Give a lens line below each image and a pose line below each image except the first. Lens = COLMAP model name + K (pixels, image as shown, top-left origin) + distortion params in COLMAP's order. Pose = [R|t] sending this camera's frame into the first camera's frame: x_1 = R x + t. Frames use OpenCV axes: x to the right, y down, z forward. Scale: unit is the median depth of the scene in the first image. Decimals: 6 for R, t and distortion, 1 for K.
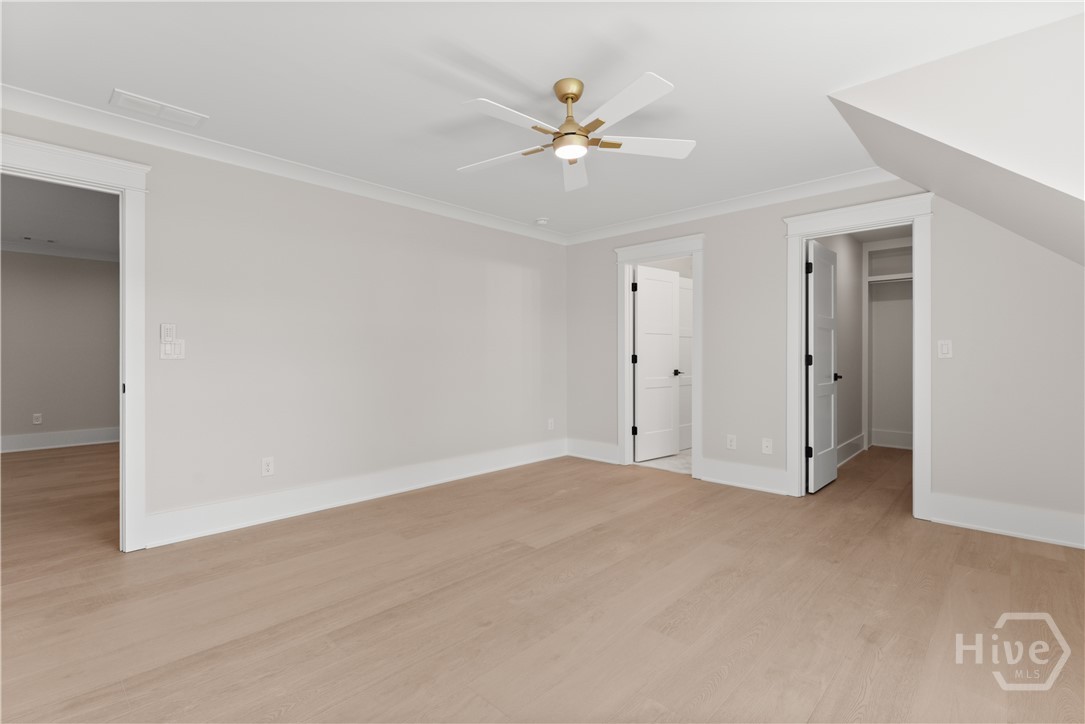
lens RADIAL K [[492.8, 0, 542.5], [0, 492.8, 362.0], [0, 0, 1]] dist [0.000218, 0.000034]
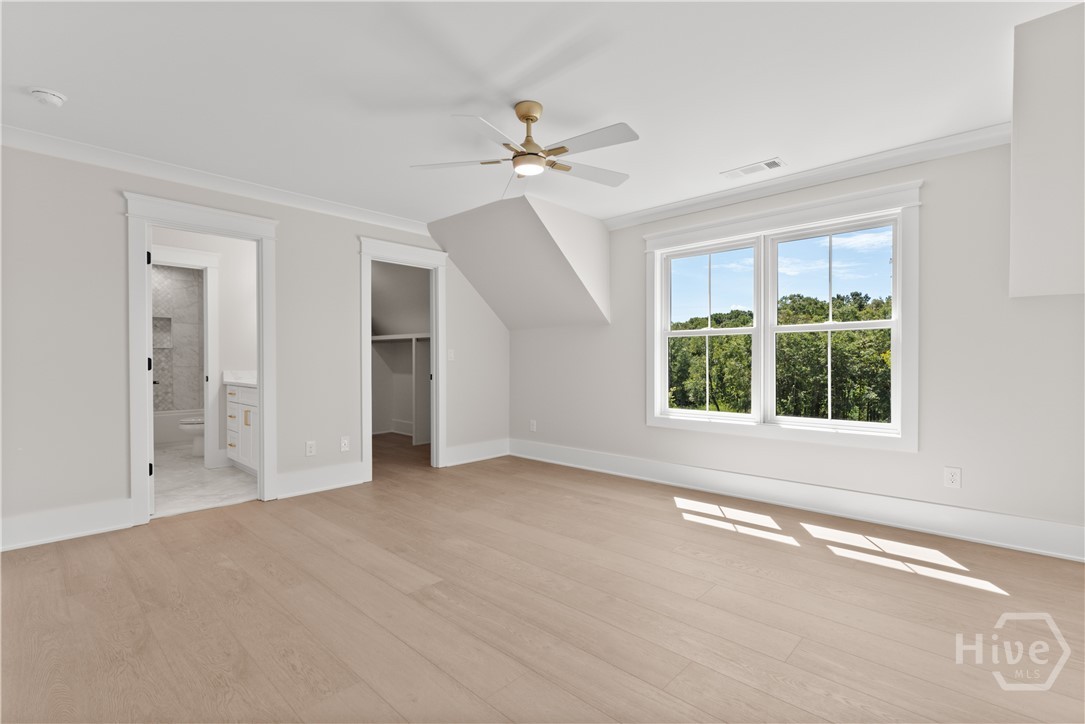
lens RADIAL K [[494.5, 0, 542.5], [0, 494.5, 362.0], [0, 0, 1]] dist [-0.000230, -0.000020]
pose [[-0.012779, -0.000786, 0.999918, -0.780590], [0.010191, 0.999948, 0.000916, -0.002406], [-0.999866, 0.010202, -0.012770, 0.738640]]
